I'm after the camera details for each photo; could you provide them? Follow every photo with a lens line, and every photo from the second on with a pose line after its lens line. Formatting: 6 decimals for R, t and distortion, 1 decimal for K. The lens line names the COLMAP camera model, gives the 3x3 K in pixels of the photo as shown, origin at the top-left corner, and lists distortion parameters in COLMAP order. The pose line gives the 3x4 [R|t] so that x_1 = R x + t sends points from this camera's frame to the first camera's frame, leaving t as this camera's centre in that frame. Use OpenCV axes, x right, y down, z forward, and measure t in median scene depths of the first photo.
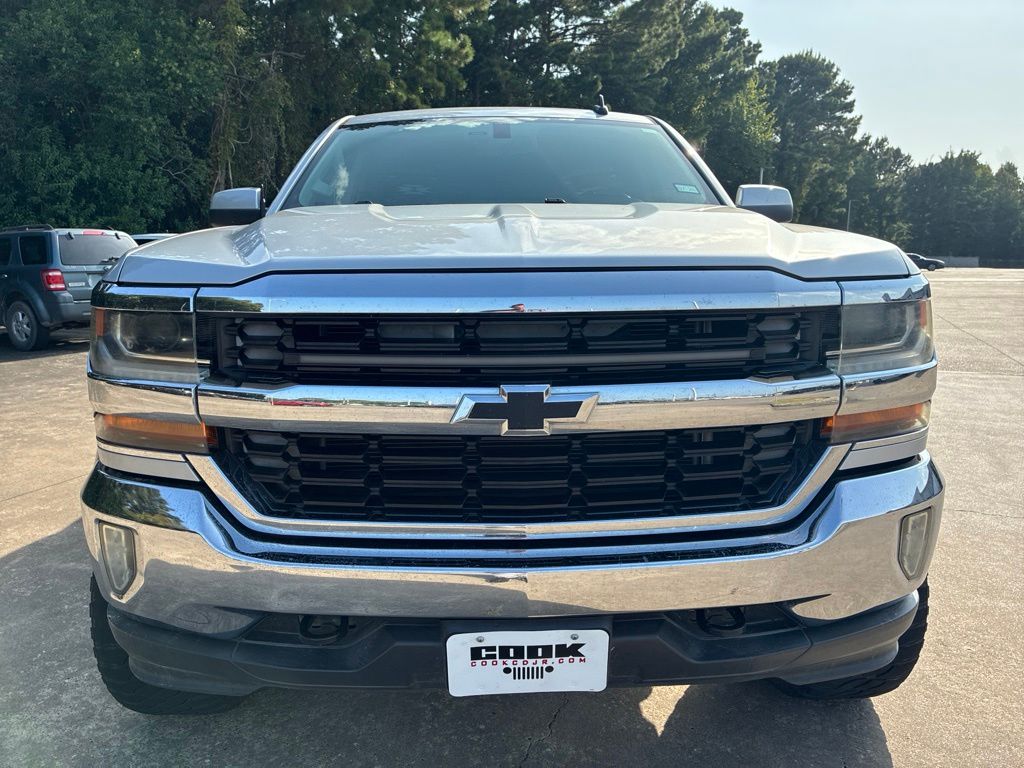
lens RADIAL K [[774.3, 0, 520.0], [0, 774.3, 385.0], [0, 0, 1]] dist [0.108339, -0.137828]
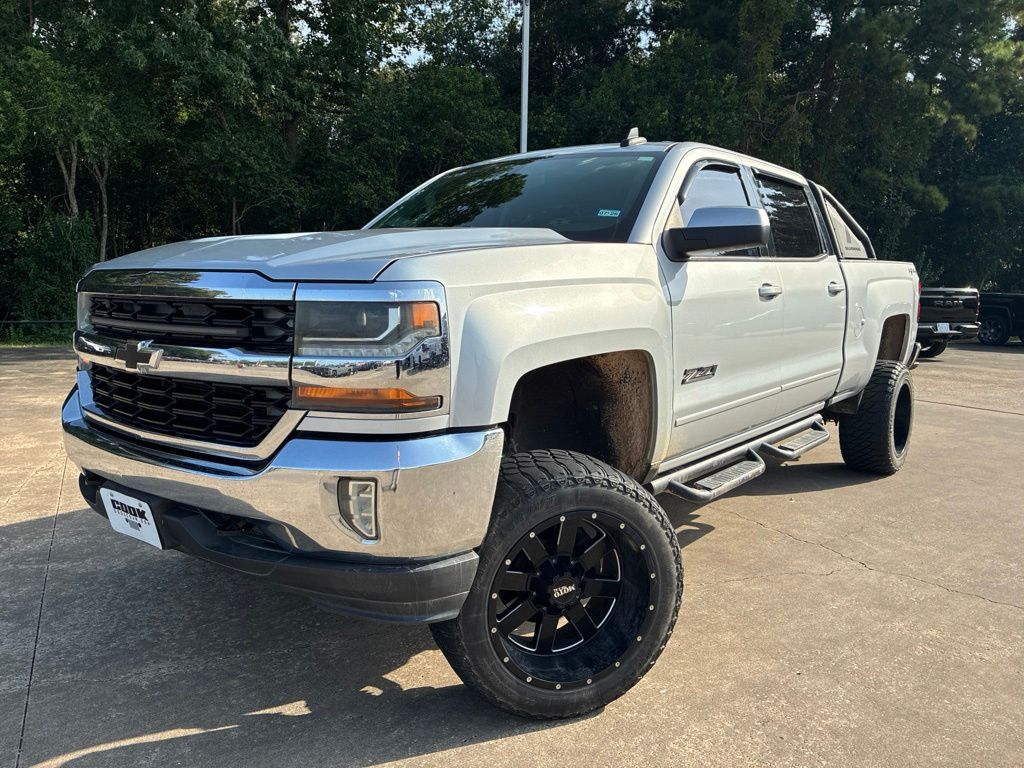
lens RADIAL K [[774.3, 0, 520.0], [0, 774.3, 385.0], [0, 0, 1]] dist [0.108339, -0.137828]
pose [[0.758898, 0.099771, -0.643521, 1.079809], [-0.129607, 0.991565, 0.000888, -0.009300], [0.638182, 0.082731, 0.765428, 0.184709]]
